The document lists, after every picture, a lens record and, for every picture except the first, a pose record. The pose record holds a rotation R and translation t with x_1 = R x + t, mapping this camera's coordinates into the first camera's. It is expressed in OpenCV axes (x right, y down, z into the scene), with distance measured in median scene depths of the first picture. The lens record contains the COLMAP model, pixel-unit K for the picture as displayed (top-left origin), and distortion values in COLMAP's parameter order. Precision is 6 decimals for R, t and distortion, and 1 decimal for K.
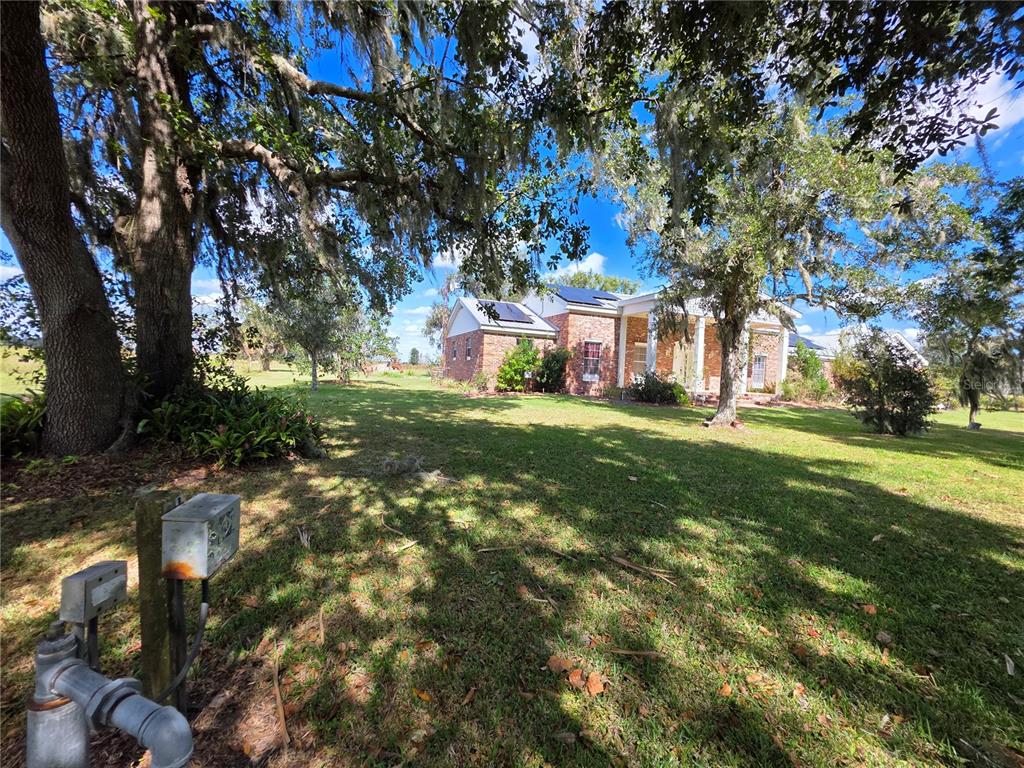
lens RADIAL K [[410.6, 0, 512.0], [0, 410.6, 384.0], [0, 0, 1]] dist [0.000352, 0.000112]
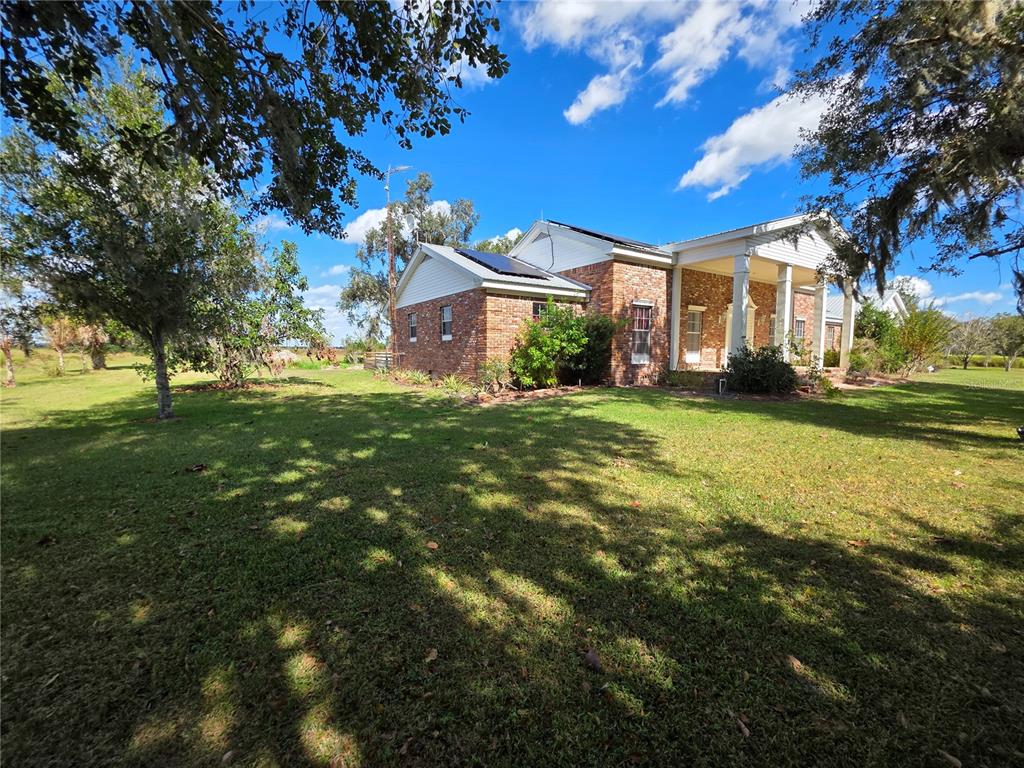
lens RADIAL K [[410.6, 0, 512.0], [0, 410.6, 384.0], [0, 0, 1]] dist [0.000352, 0.000112]
pose [[0.976747, -0.062454, 0.205096, -0.155111], [0.051326, 0.996929, 0.059140, -0.024902], [-0.208160, -0.047238, 0.976953, 0.379487]]
